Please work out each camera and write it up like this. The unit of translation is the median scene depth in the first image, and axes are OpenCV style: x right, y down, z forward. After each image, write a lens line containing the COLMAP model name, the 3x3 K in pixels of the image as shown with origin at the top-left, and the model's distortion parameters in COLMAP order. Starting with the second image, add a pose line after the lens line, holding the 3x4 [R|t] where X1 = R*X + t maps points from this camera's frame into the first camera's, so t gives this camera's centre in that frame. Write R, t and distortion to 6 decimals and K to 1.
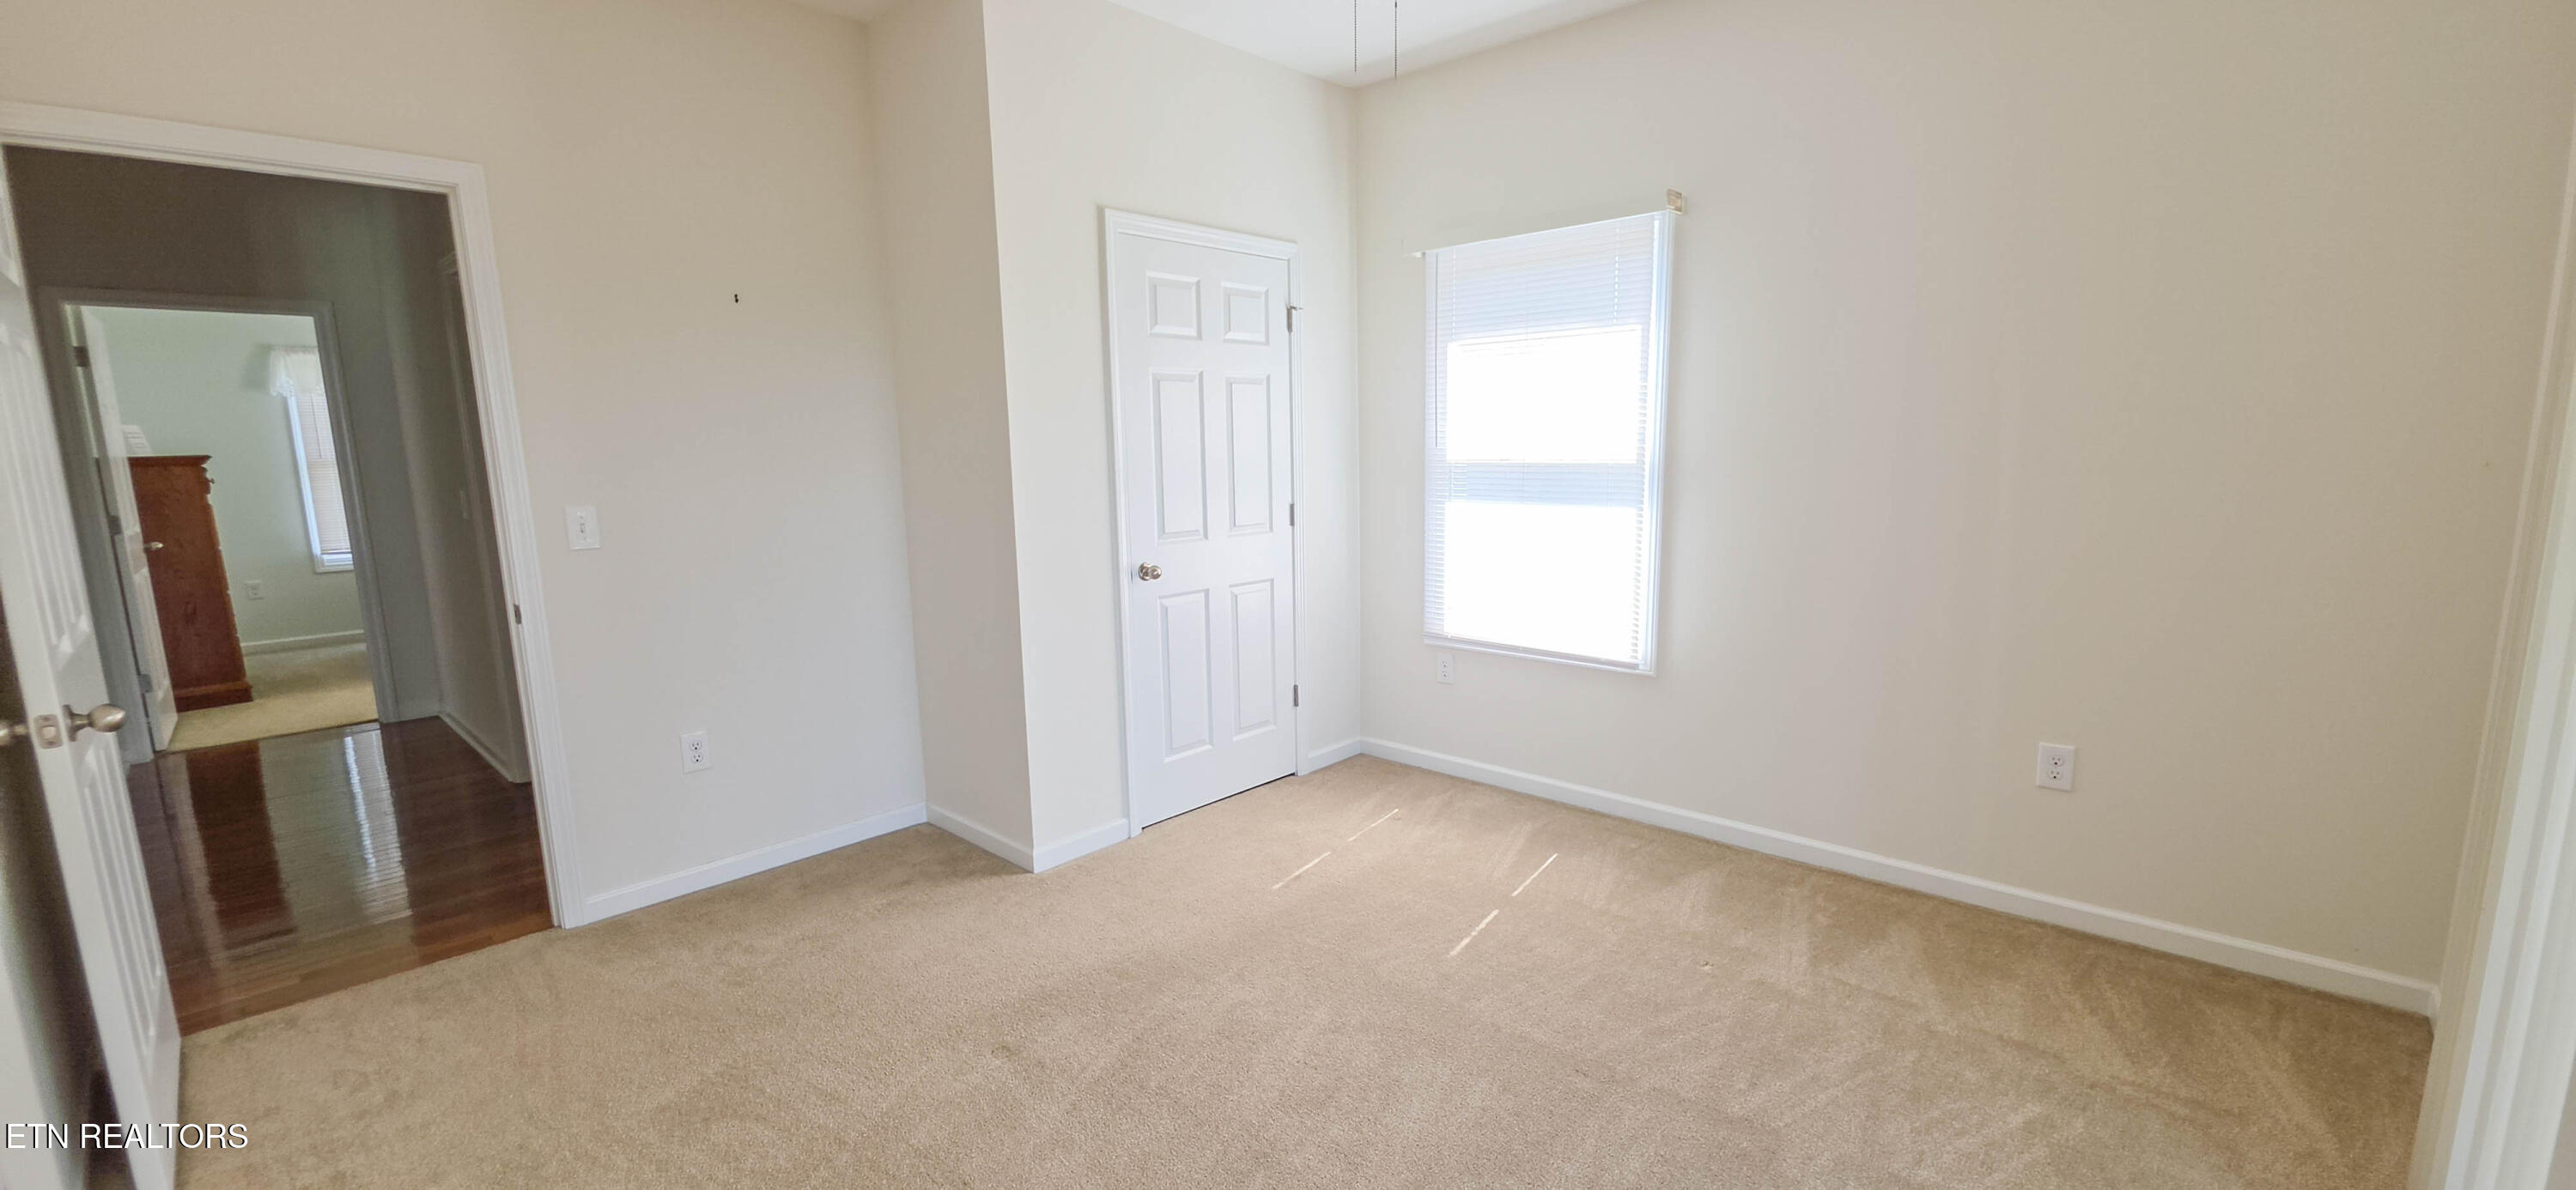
lens RADIAL K [[1027.0, 0, 1278.9], [0, 1027.0, 601.3], [0, 0, 1]] dist [0.021010, -0.000114]
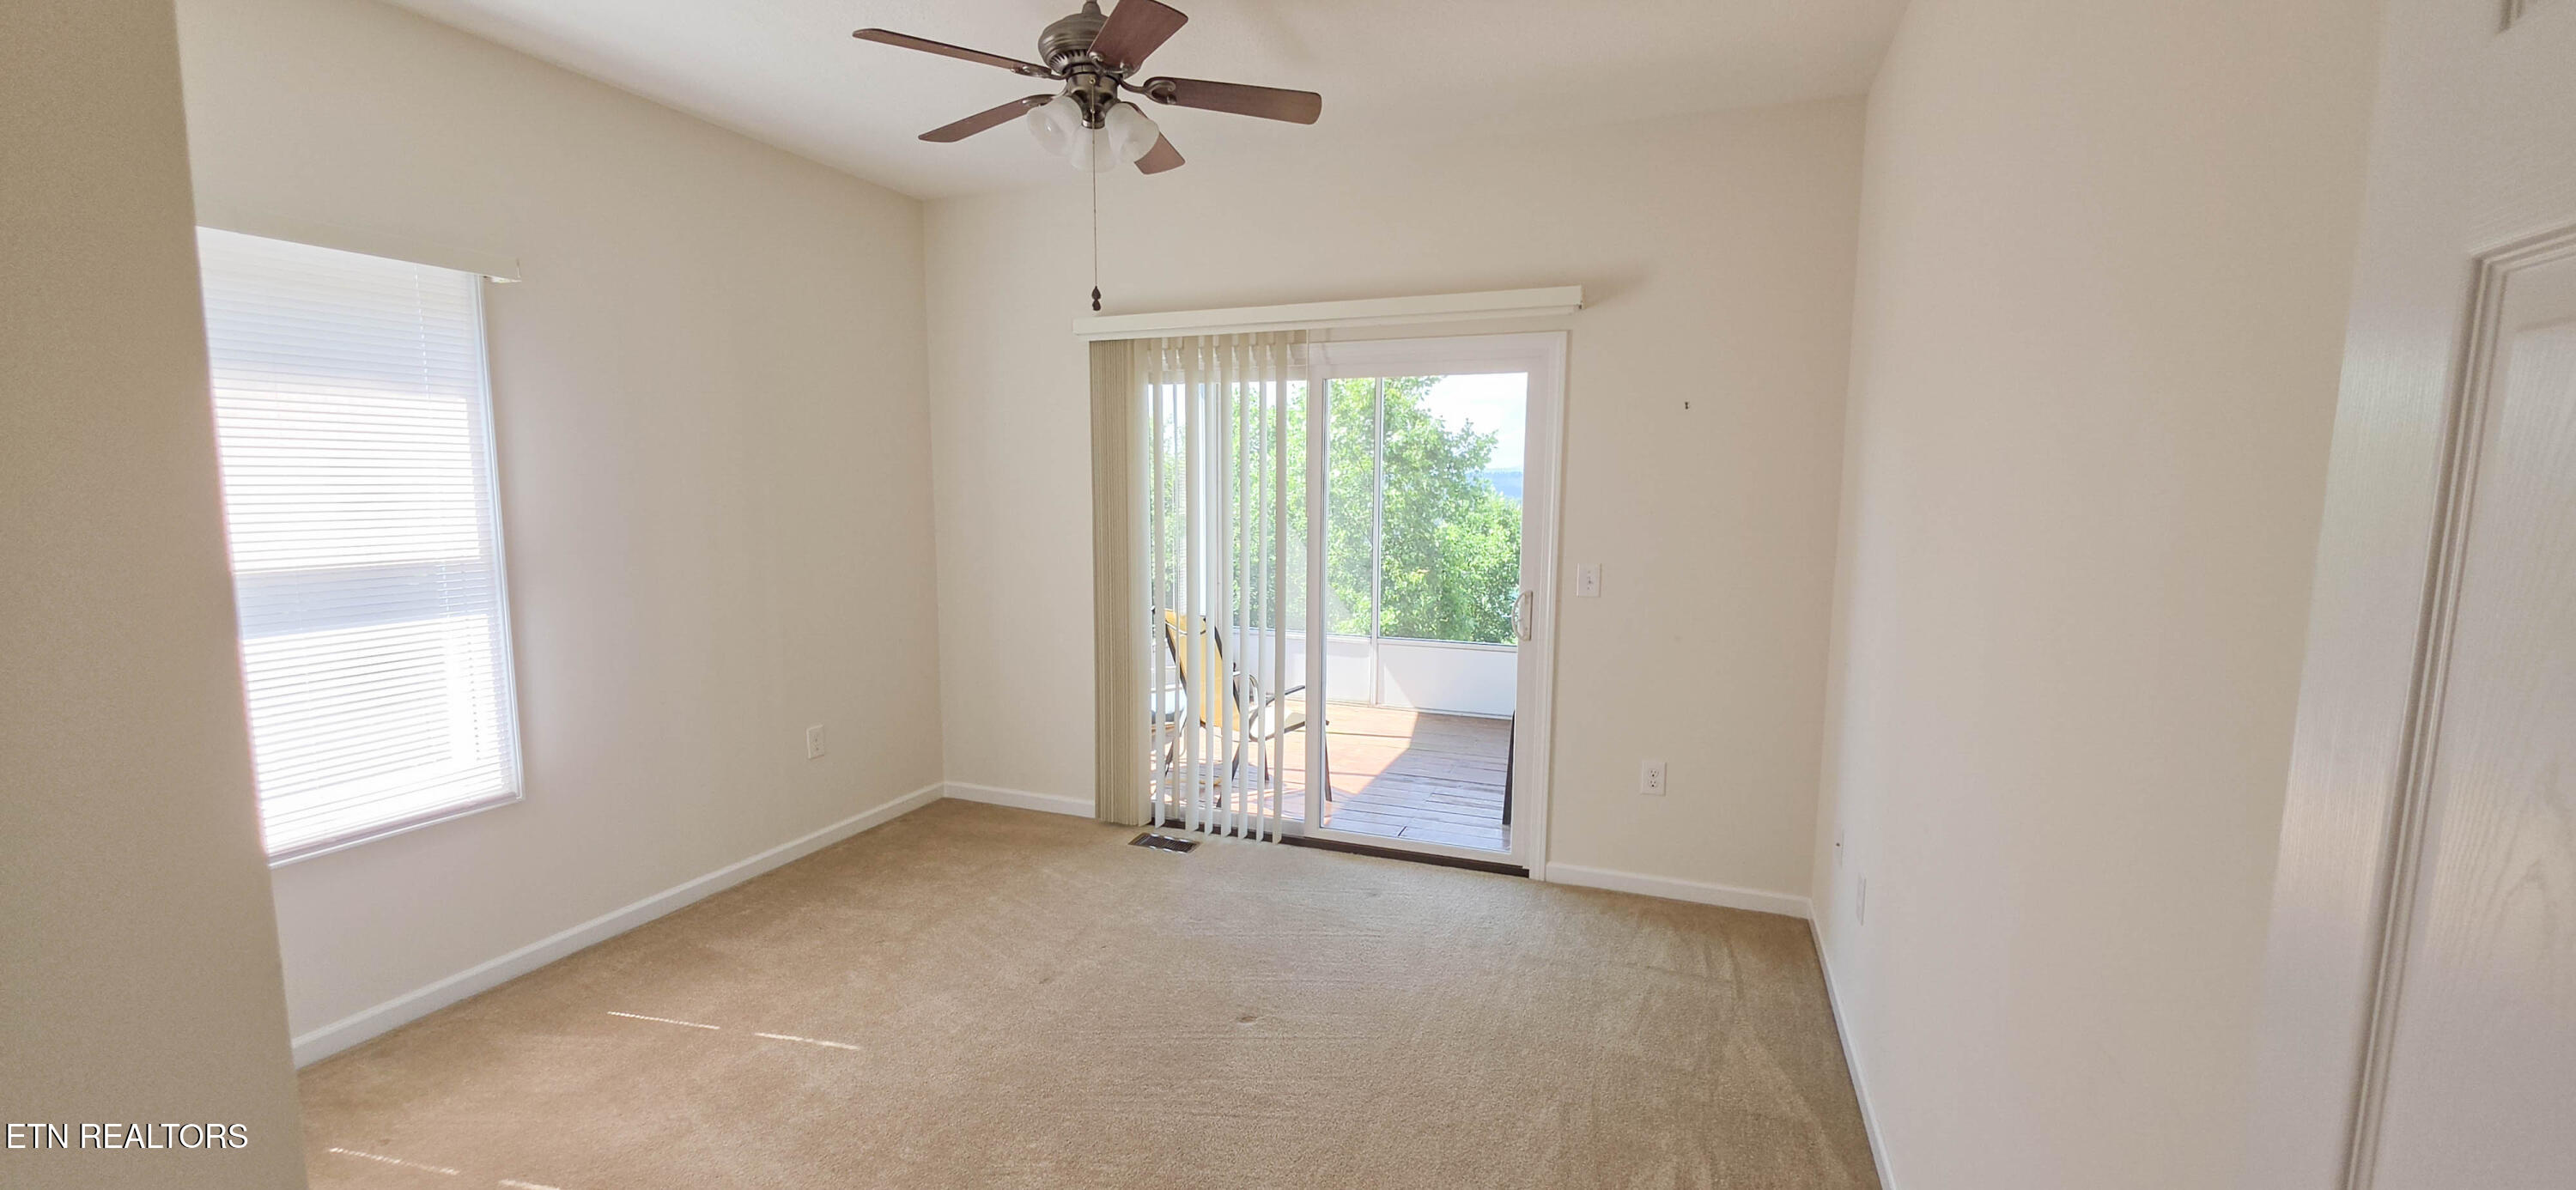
lens RADIAL K [[1027.0, 0, 1278.9], [0, 1027.0, 601.3], [0, 0, 1]] dist [0.021010, -0.000114]
pose [[-0.361541, -0.089039, 0.928095, -0.684787], [0.147941, 0.977340, 0.151394, -0.132952], [-0.920544, 0.192039, -0.340176, 0.686620]]
